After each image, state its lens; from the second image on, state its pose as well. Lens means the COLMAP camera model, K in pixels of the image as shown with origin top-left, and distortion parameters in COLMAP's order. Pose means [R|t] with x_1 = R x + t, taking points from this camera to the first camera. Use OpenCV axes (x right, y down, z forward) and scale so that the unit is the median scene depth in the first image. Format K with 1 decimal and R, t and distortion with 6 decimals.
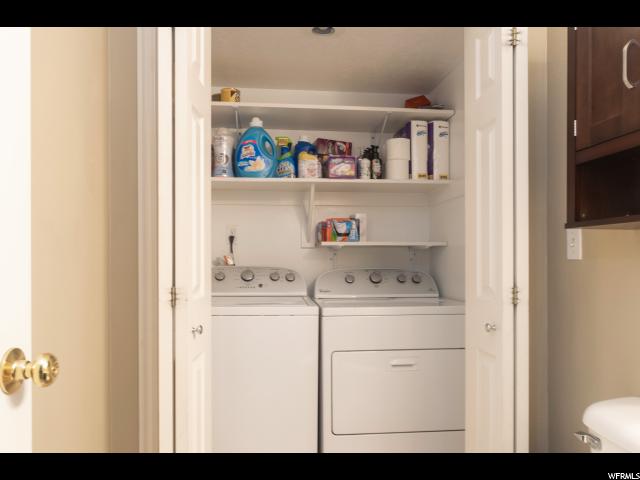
lens RADIAL K [[460.1, 0, 319.9], [0, 460.1, 258.2], [0, 0, 1]] dist [-0.003099, 0.000439]
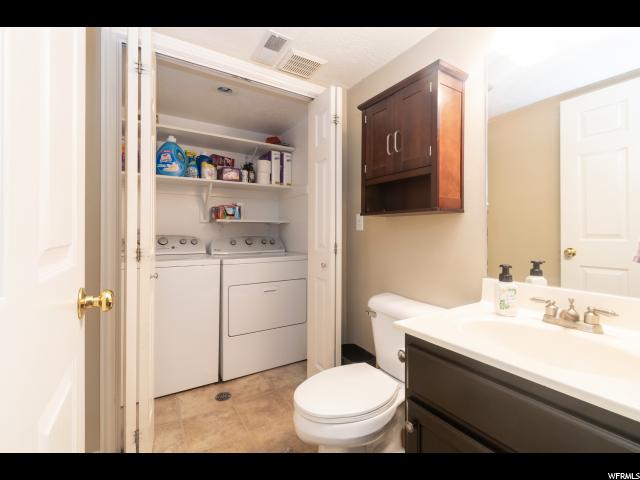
lens RADIAL K [[283.3, 0, 319.4], [0, 283.3, 229.4], [0, 0, 1]] dist [0.000144, 0.000005]
pose [[0.900117, 0.004592, 0.435623, -0.103556], [-0.003511, 0.999988, -0.003287, 0.001684], [-0.435634, 0.001430, 0.900123, -0.044210]]
